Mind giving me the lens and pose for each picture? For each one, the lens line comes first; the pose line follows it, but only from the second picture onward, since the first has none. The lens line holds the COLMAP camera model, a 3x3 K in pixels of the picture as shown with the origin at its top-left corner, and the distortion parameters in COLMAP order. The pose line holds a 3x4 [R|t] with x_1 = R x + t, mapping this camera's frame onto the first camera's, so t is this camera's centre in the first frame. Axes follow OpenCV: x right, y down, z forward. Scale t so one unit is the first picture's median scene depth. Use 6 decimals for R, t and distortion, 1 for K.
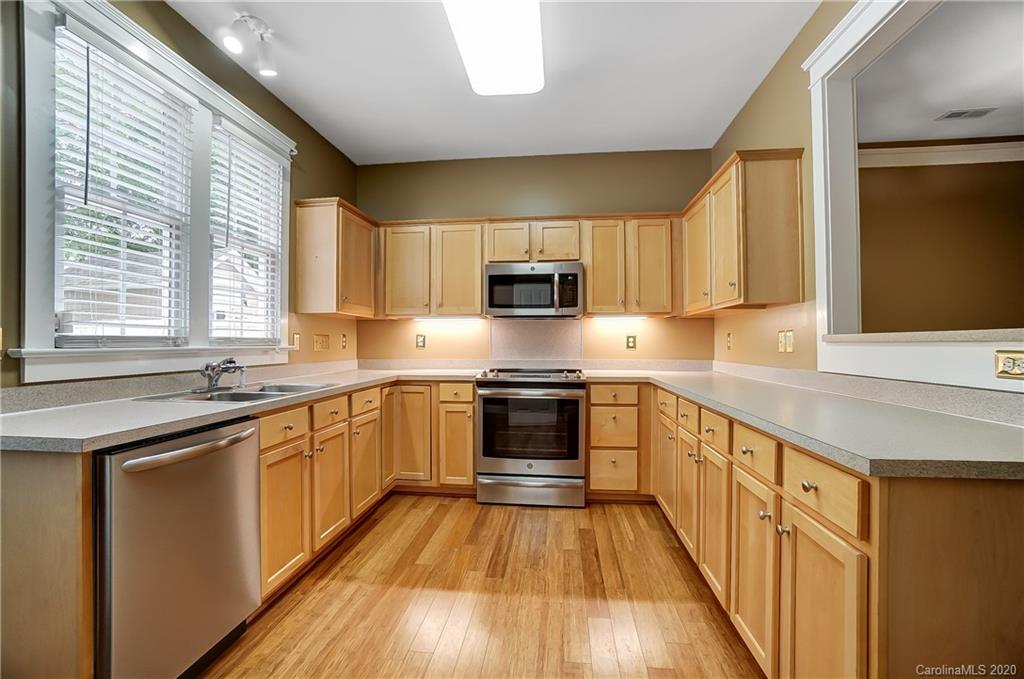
lens RADIAL K [[458.3, 0, 507.0], [0, 458.3, 338.3], [0, 0, 1]] dist [-0.053987, 0.017067]
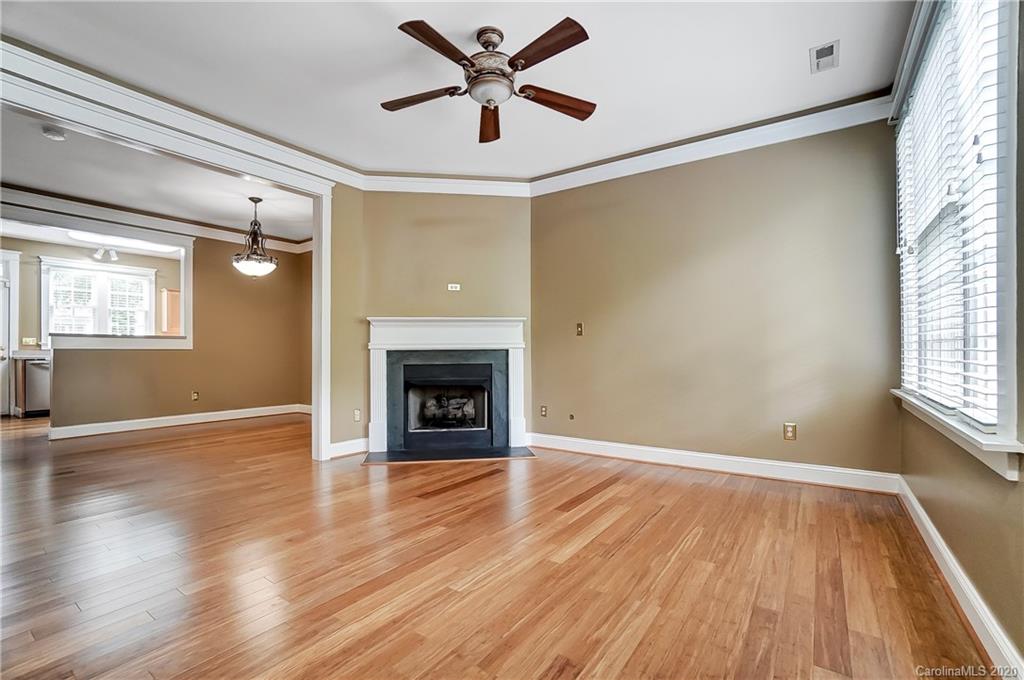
lens RADIAL K [[458.3, 0, 499.9], [0, 458.3, 353.1], [0, 0, 1]] dist [-0.053987, 0.017067]
pose [[0.876970, 0.000265, -0.480546, 2.675968], [0.004254, 0.999956, 0.008316, 0.057074], [0.480527, -0.009337, 0.876930, -0.372526]]
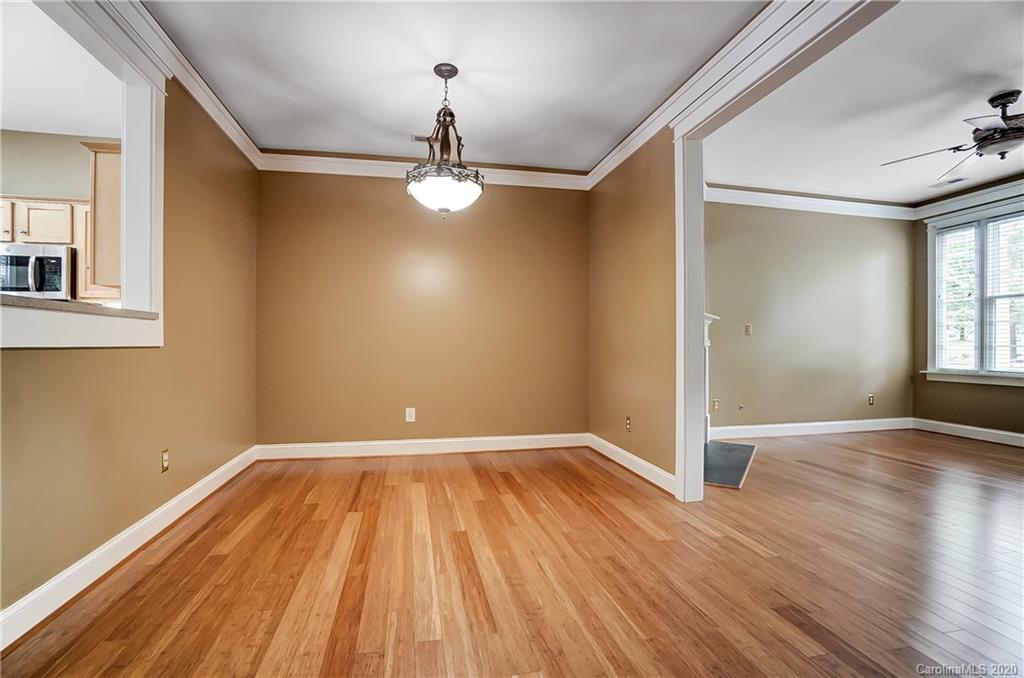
lens RADIAL K [[458.3, 0, 499.4], [0, 458.3, 344.6], [0, 0, 1]] dist [-0.053987, 0.017067]
pose [[0.948424, 0.001962, 0.316998, 0.862676], [-0.005520, 0.999931, 0.010326, 0.037881], [-0.316956, -0.011543, 0.948370, -0.240111]]
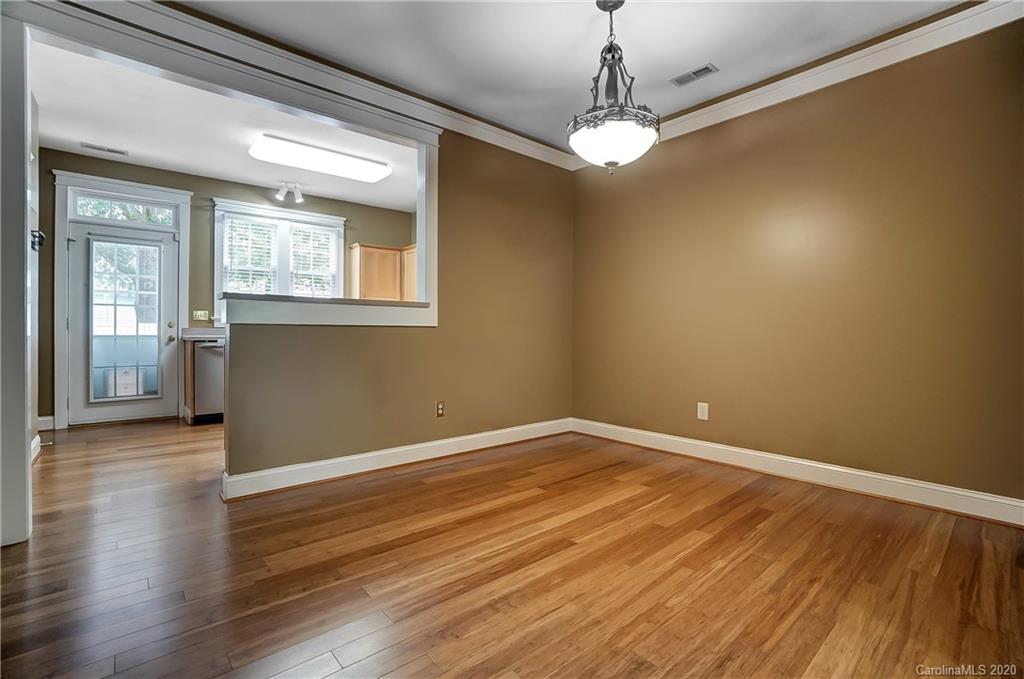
lens RADIAL K [[458.3, 0, 504.7], [0, 458.3, 334.2], [0, 0, 1]] dist [-0.053987, 0.017067]
pose [[0.740429, 0.007686, -0.672090, 1.439404], [0.001489, 0.999913, 0.013076, 0.056156], [0.672133, -0.010682, 0.740354, -0.027978]]
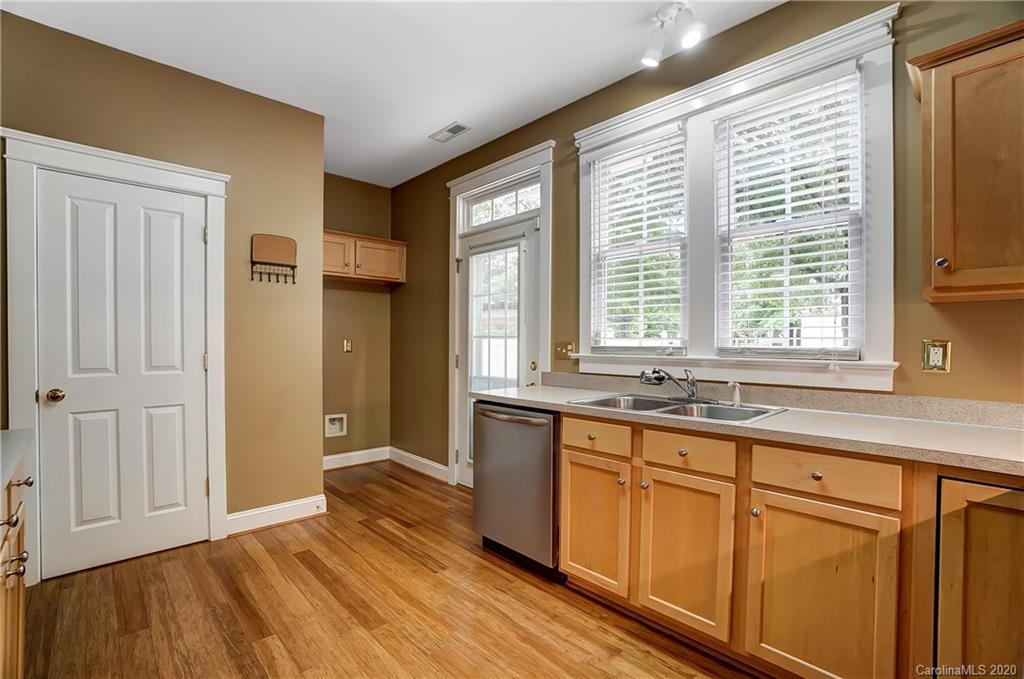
lens RADIAL K [[458.3, 0, 509.8], [0, 458.3, 347.1], [0, 0, 1]] dist [-0.053987, 0.017067]
pose [[-0.641314, 0.005828, -0.767256, 0.273080], [0.001950, 0.999980, 0.005966, -0.007474], [0.767276, 0.002330, -0.641313, 0.994901]]
